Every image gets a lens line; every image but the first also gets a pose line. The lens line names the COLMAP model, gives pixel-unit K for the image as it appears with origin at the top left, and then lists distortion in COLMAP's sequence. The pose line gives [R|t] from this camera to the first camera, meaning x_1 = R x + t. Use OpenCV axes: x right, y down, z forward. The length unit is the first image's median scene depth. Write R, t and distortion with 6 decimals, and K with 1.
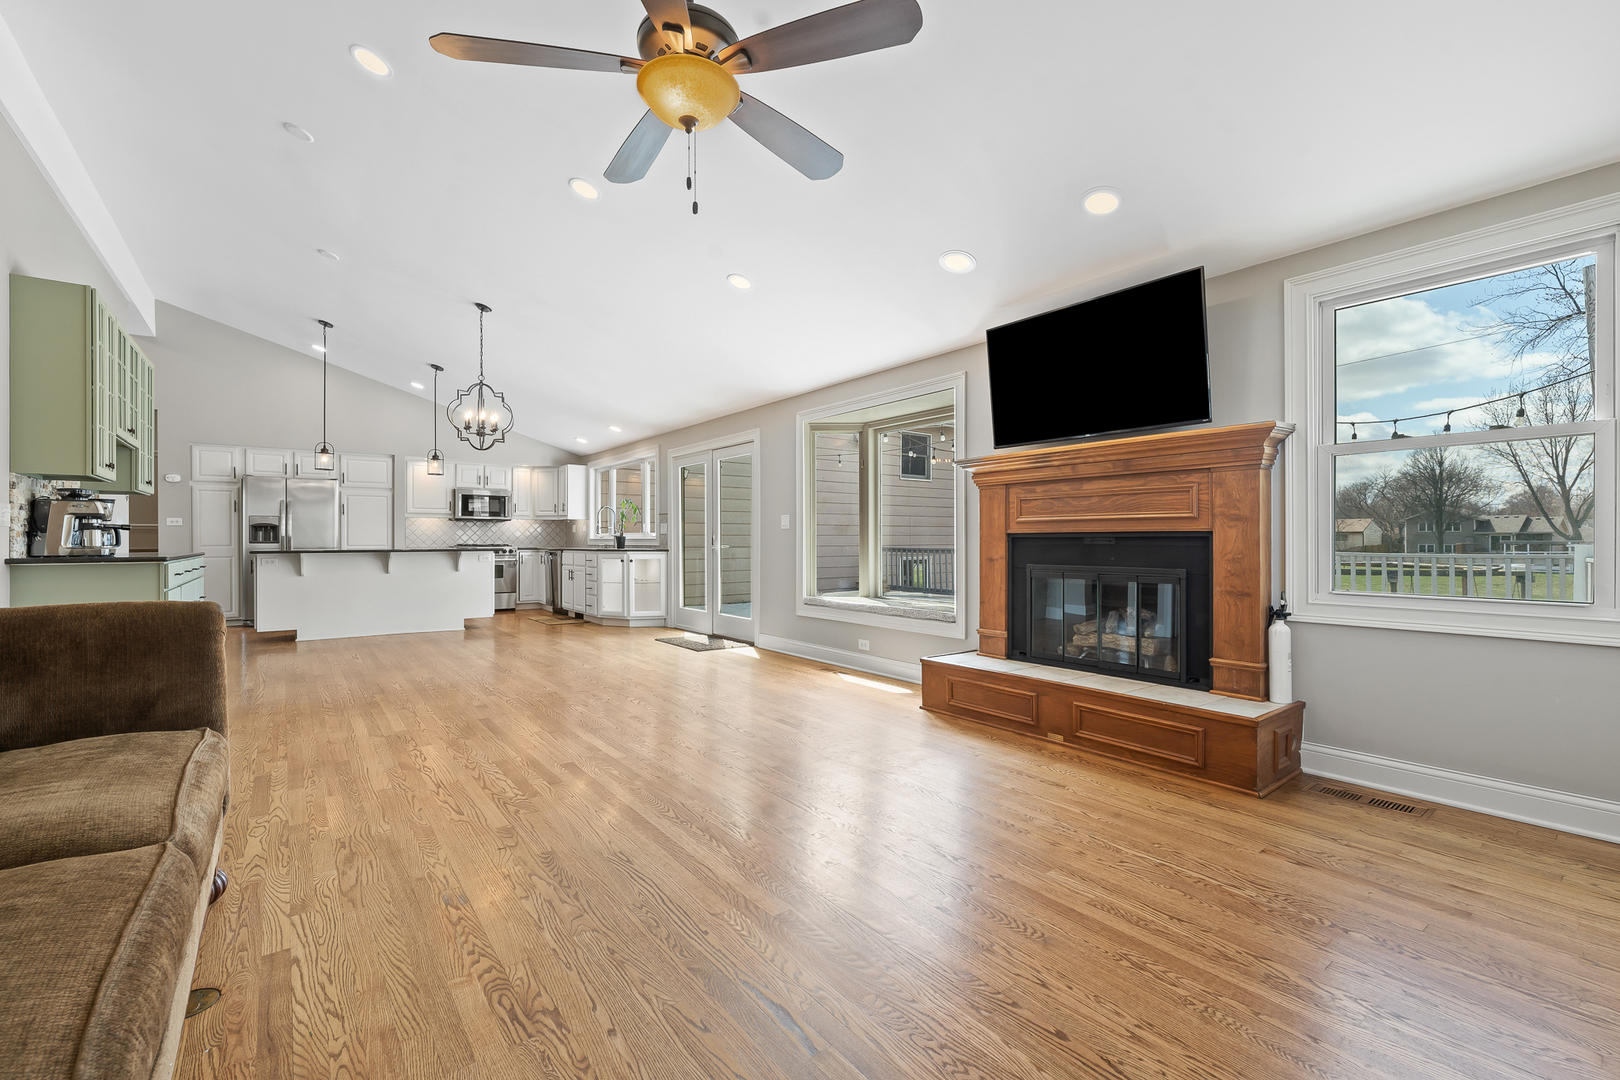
lens RADIAL K [[691.0, 0, 811.2], [0, 691.0, 537.4], [0, 0, 1]] dist [-0.002325, -0.000015]
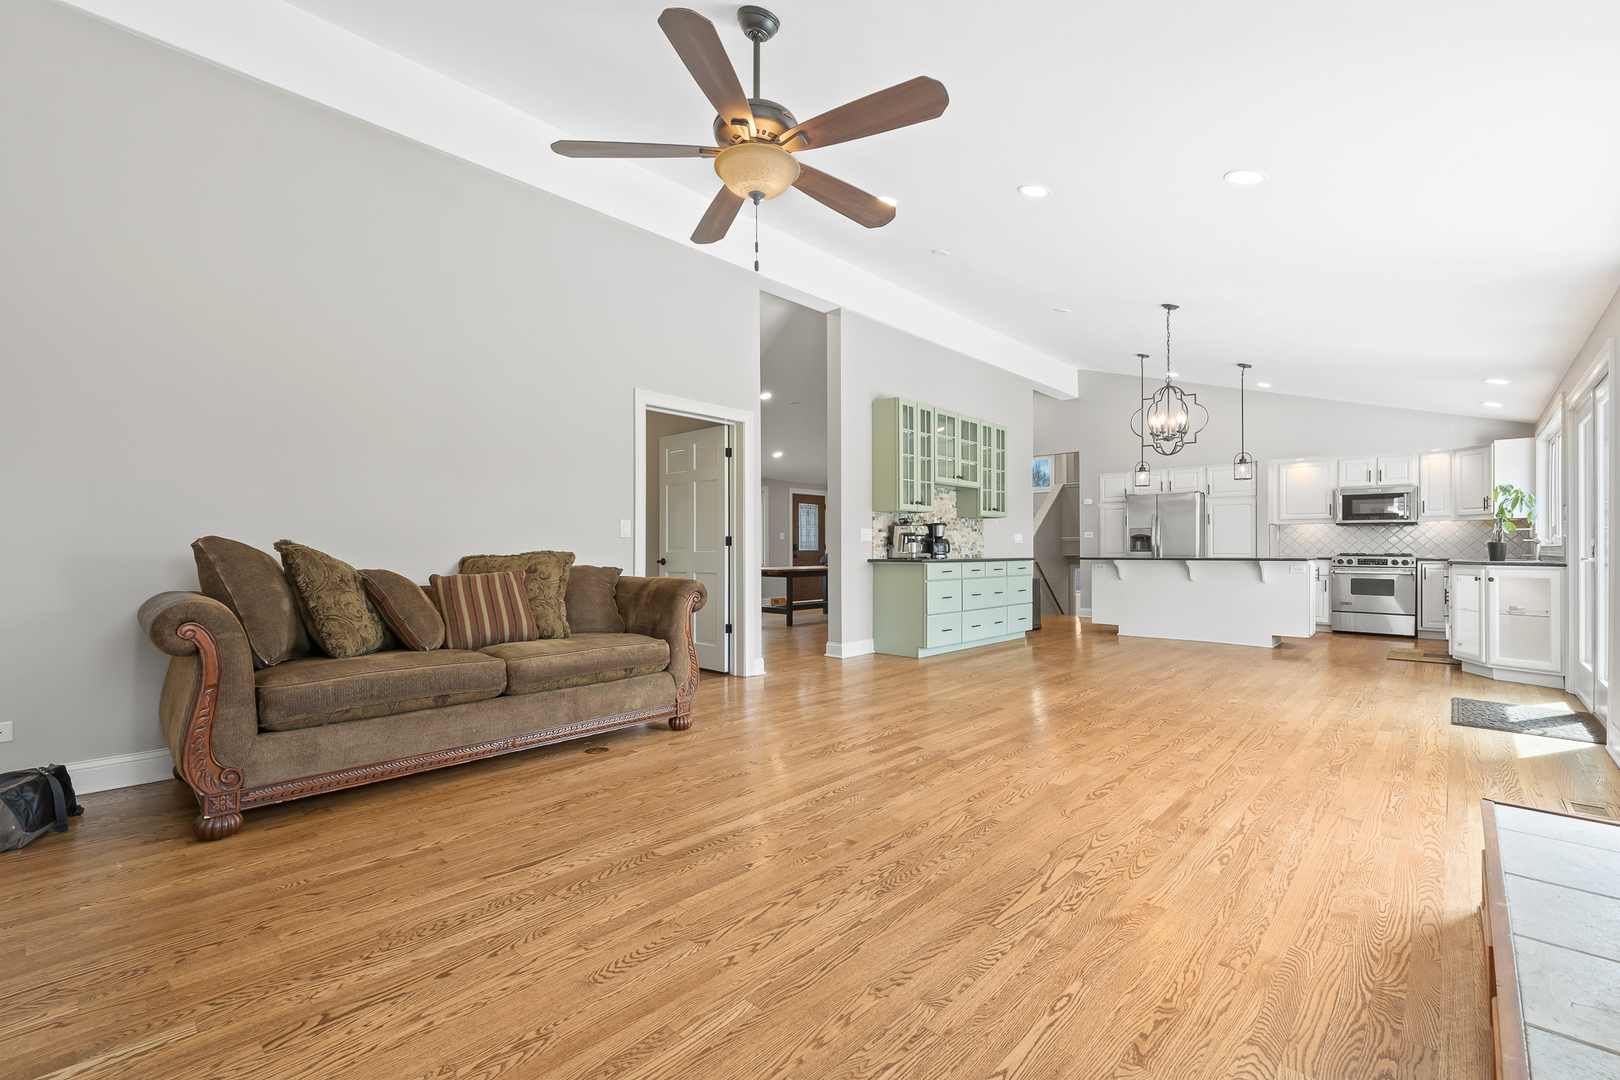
lens RADIAL K [[696.5, 0, 813.8], [0, 696.5, 548.8], [0, 0, 1]] dist [-0.002775, -0.000038]
pose [[0.170868, -0.001450, -0.985293, 0.288078], [0.004941, 0.999988, -0.000615, 0.001921], [0.985282, -0.004763, 0.170873, 0.252127]]
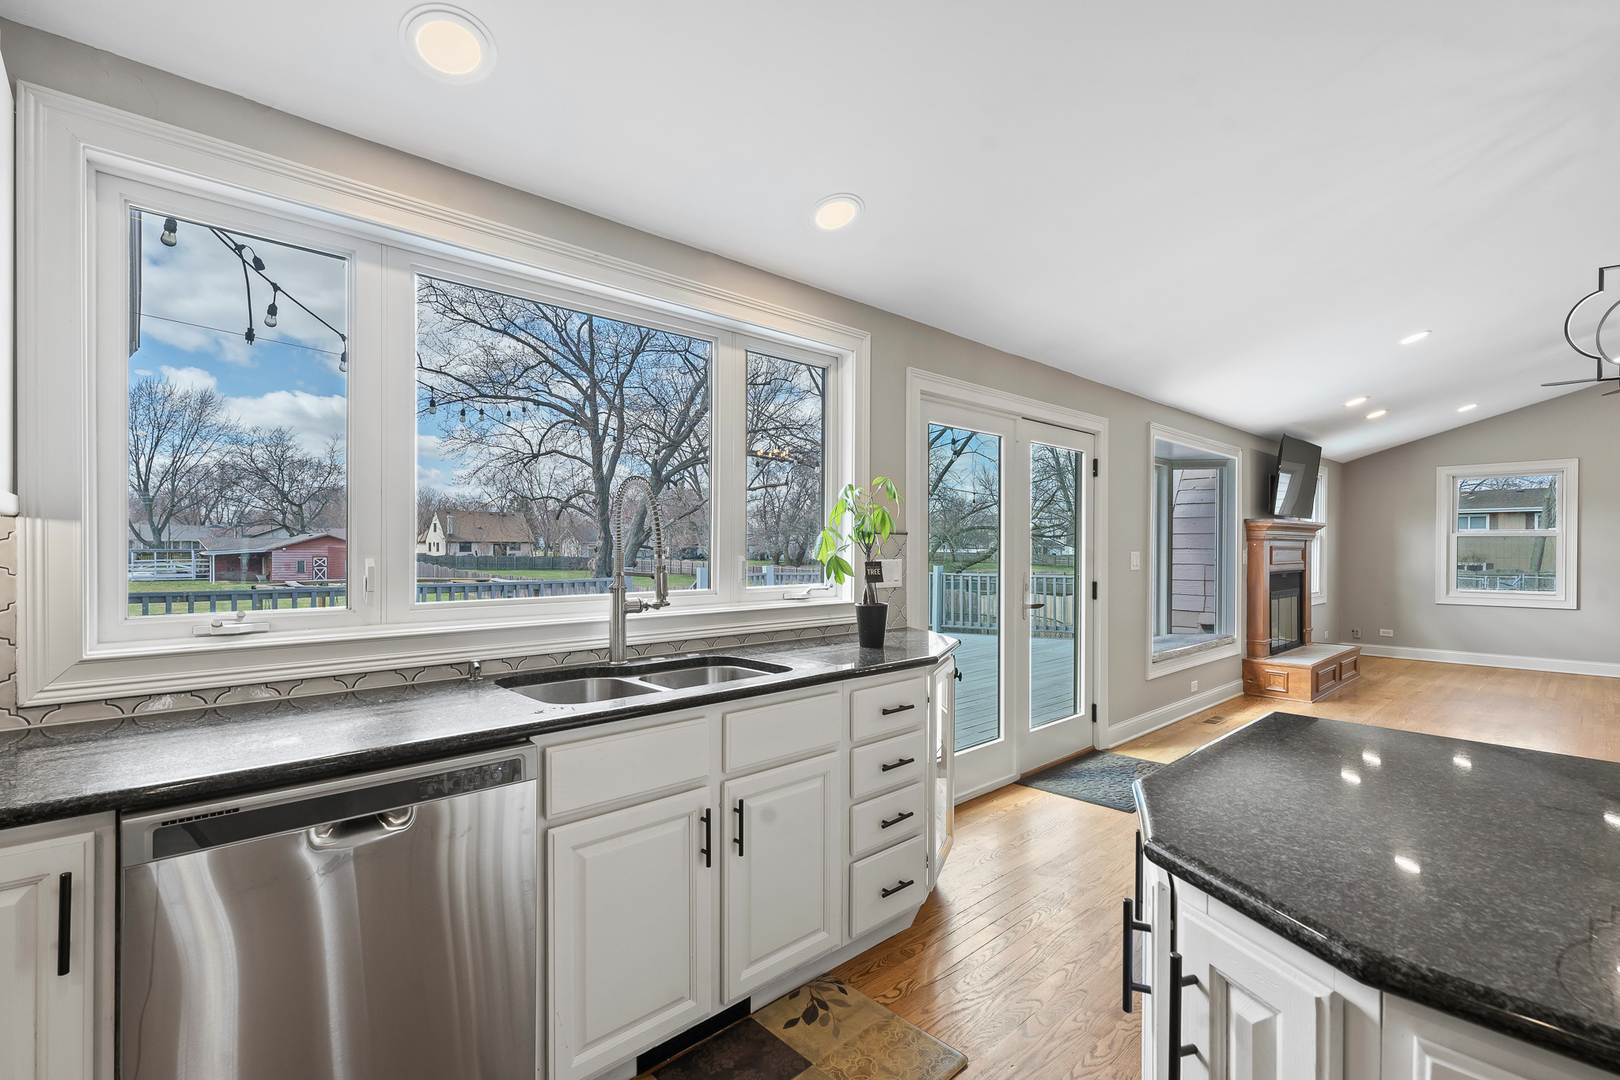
lens RADIAL K [[725.8, 0, 811.4], [0, 725.8, 551.0], [0, 0, 1]] dist [0.000519, -0.000154]
pose [[-0.094943, -0.005284, 0.995469, -0.618537], [-0.007251, 0.999963, 0.004616, -0.027010], [-0.995456, -0.006780, -0.094978, 1.123052]]
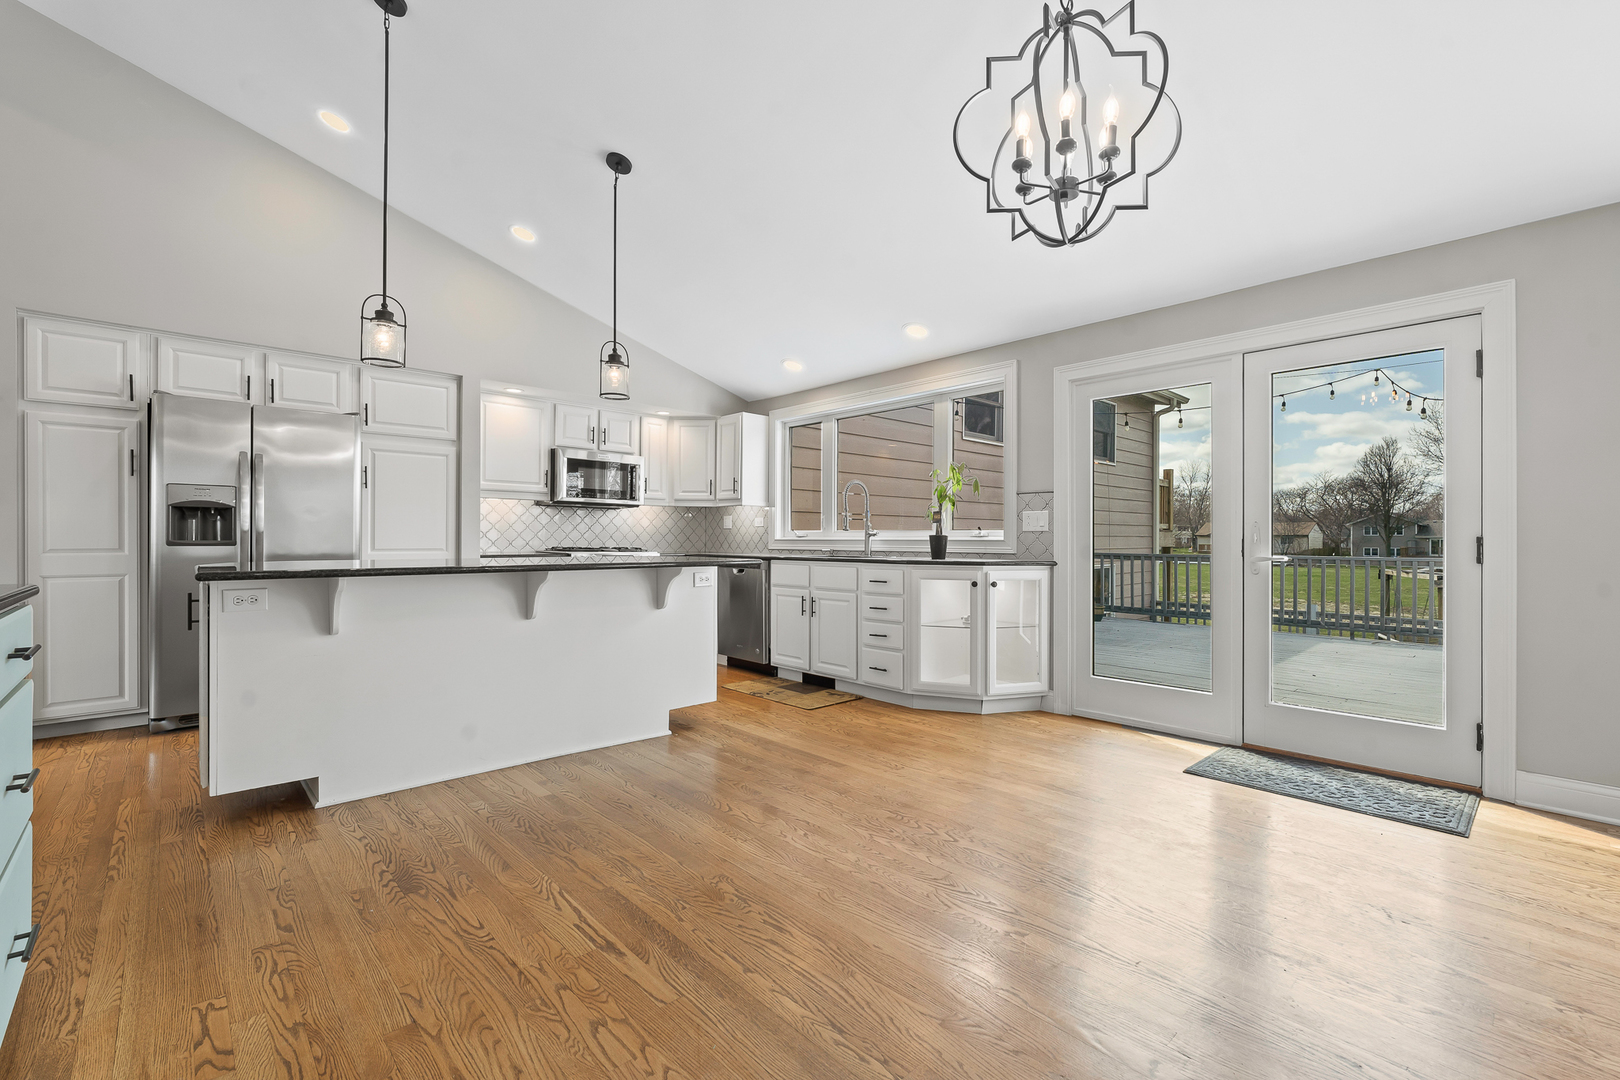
lens RADIAL K [[691.0, 0, 811.2], [0, 691.0, 537.4], [0, 0, 1]] dist [-0.002325, -0.000015]
pose [[0.995196, 0.005984, 0.097718, -0.449056], [-0.005977, 0.999982, -0.000372, 0.001039], [-0.097718, -0.000214, 0.995214, 0.522551]]
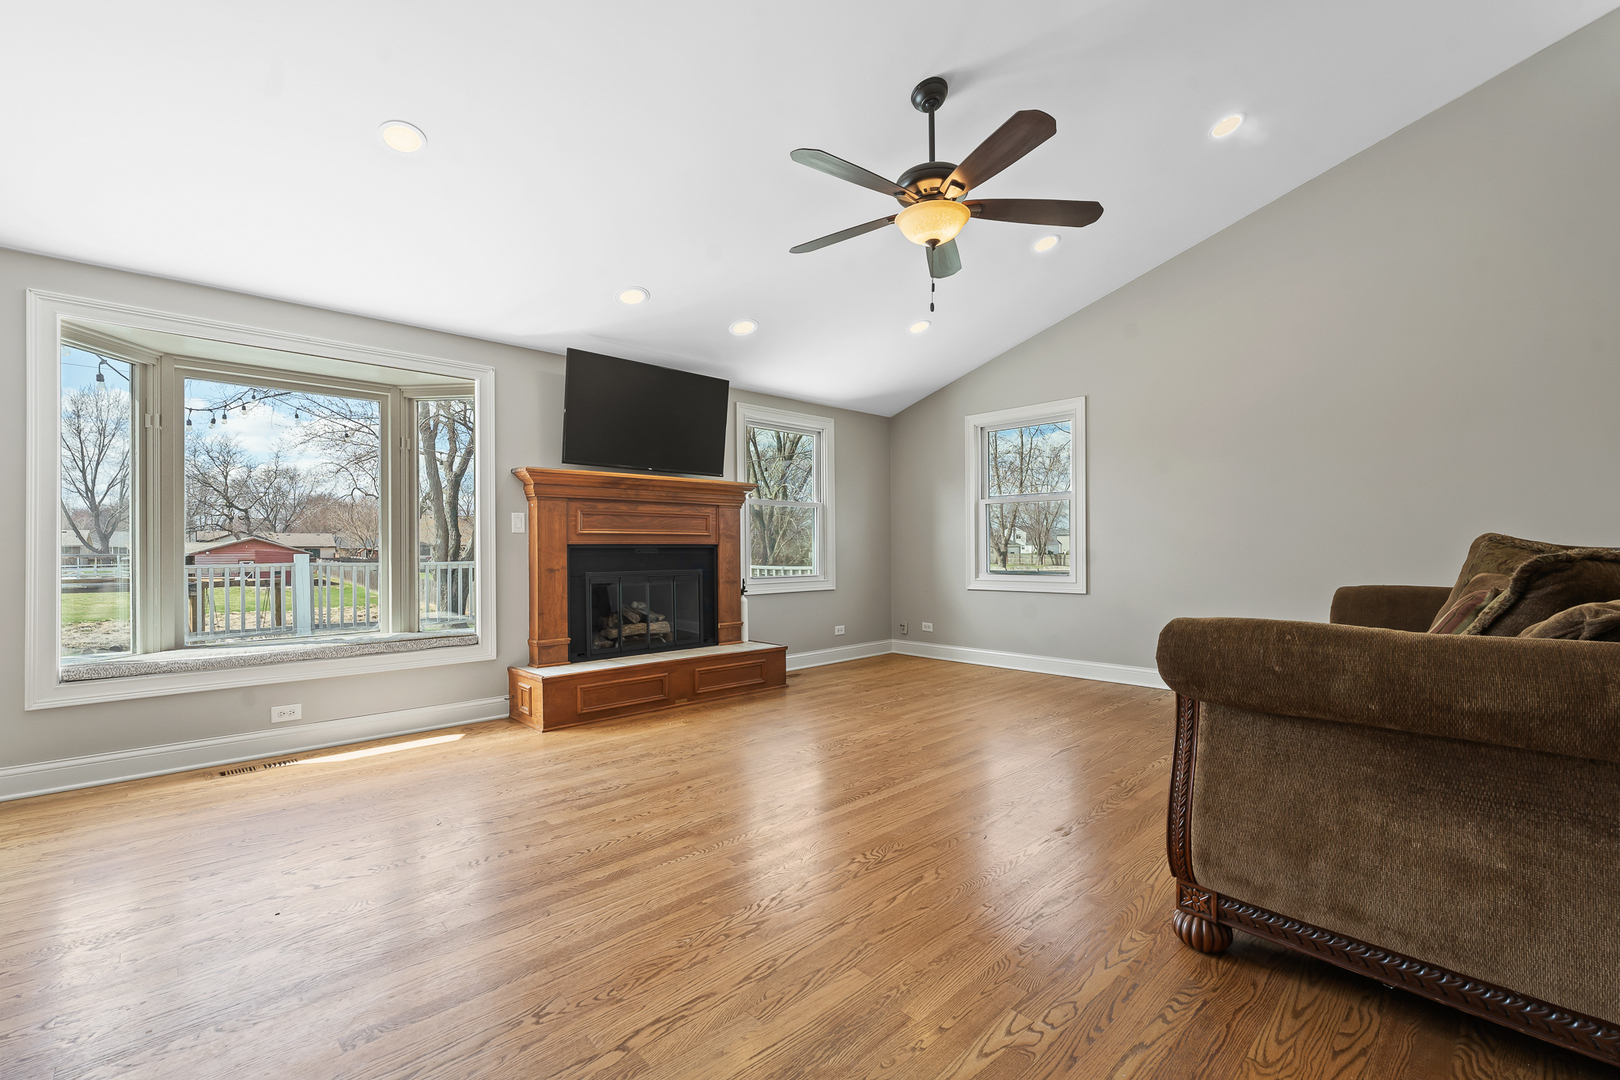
lens RADIAL K [[688.1, 0, 815.4], [0, 688.1, 548.7], [0, 0, 1]] dist [-0.003692, -0.000077]
pose [[-0.111066, 0.002388, 0.993810, -0.423794], [0.001855, 0.999996, -0.002196, 0.001950], [-0.993811, 0.001600, -0.111070, 0.391451]]
